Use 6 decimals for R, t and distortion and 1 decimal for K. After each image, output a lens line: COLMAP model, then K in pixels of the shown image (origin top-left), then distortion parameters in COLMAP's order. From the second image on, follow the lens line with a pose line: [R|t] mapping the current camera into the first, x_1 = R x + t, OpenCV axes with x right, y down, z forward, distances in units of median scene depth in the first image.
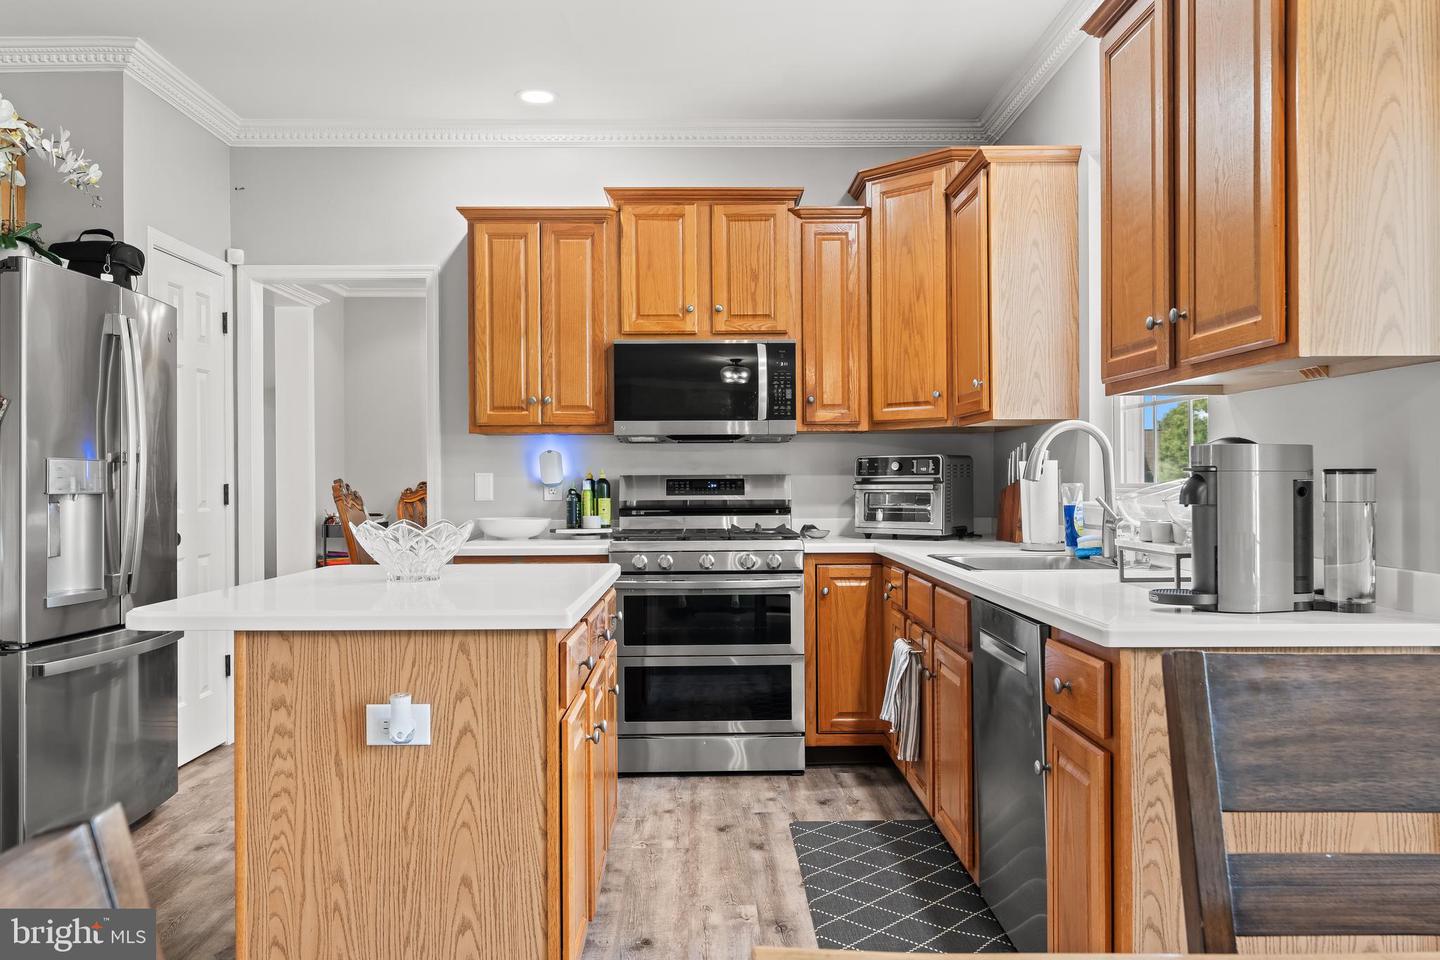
lens RADIAL K [[1116.5, 0, 720.2], [0, 1116.5, 479.3], [0, 0, 1]] dist [0.000971, 0.006665]
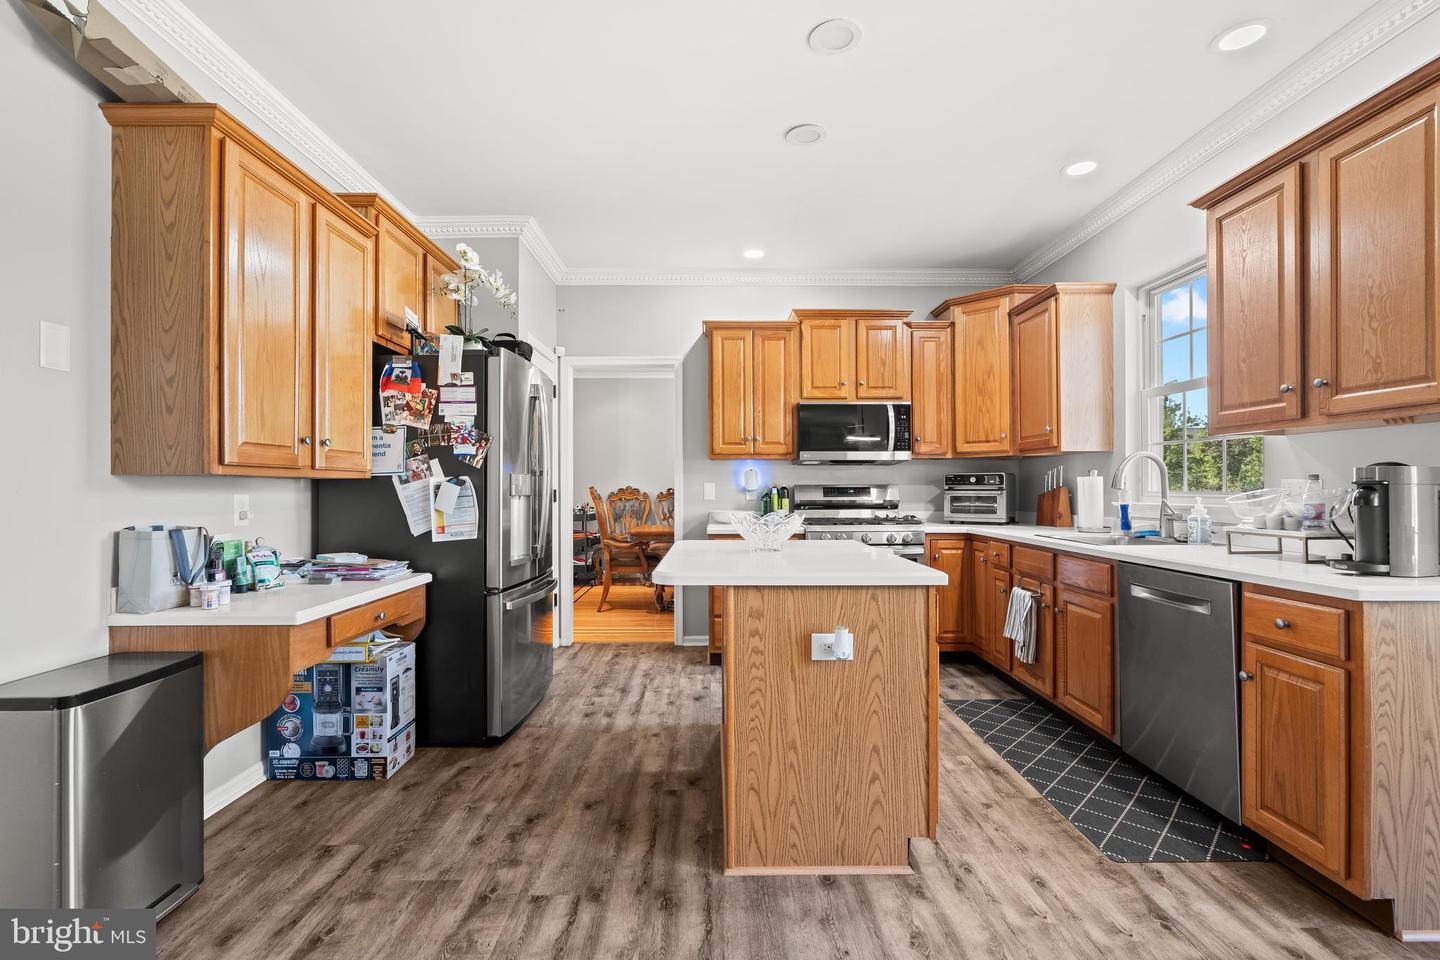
lens RADIAL K [[647.6, 0, 716.4], [0, 647.6, 484.1], [0, 0, 1]] dist [-0.009211, 0.003287]
pose [[0.999964, 0.003672, -0.007608, -0.216428], [-0.003706, 0.999983, -0.004451, 0.000075], [0.007592, 0.004479, 0.999961, 0.052571]]
